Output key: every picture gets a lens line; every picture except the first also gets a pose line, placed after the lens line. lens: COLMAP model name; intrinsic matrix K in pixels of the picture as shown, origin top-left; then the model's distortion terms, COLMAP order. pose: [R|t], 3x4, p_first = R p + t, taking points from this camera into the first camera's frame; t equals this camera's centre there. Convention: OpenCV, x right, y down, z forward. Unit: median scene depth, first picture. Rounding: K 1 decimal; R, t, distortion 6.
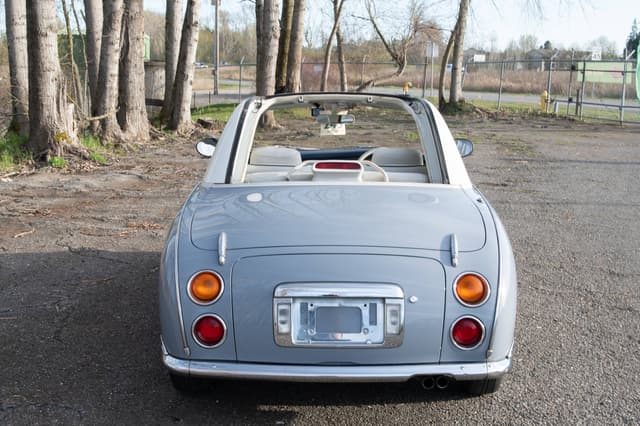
lens RADIAL K [[897.0, 0, 331.8], [0, 897.0, 214.5], [0, 0, 1]] dist [-0.015905, -0.020904]
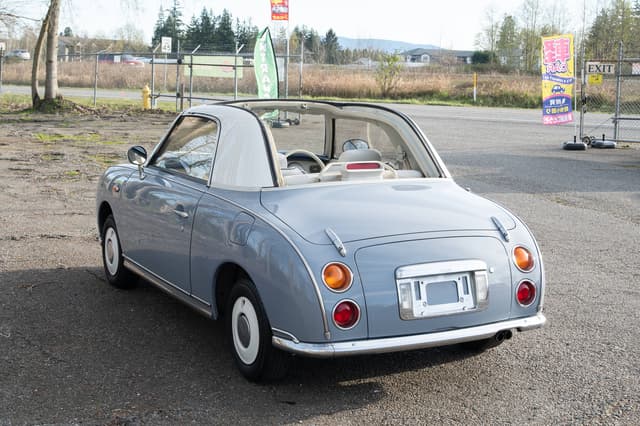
lens RADIAL K [[996.7, 0, 320.0], [0, 996.7, 213.0], [0, 0, 1]] dist [-0.031978, 0.069754]
pose [[0.888585, -0.064055, 0.454218, -0.611551], [0.067298, 0.997692, 0.009041, -0.010112], [-0.453749, 0.022534, 0.890845, -0.095170]]
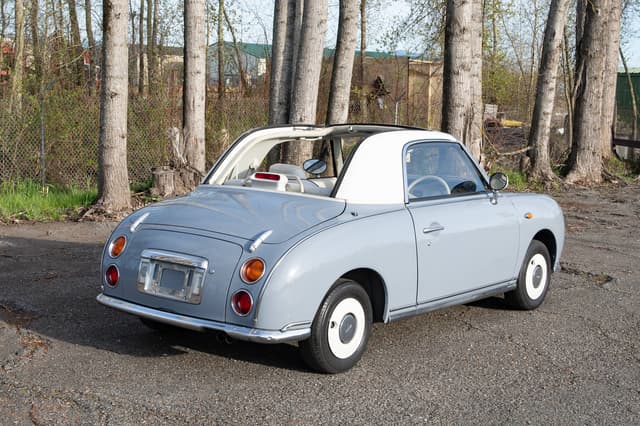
lens RADIAL K [[996.7, 0, 320.0], [0, 996.7, 213.0], [0, 0, 1]] dist [-0.031978, 0.069754]
pose [[0.778891, 0.089056, -0.620804, 0.942469], [-0.124580, 0.992111, -0.013984, 0.007478], [0.614661, 0.088232, 0.783841, -0.063310]]
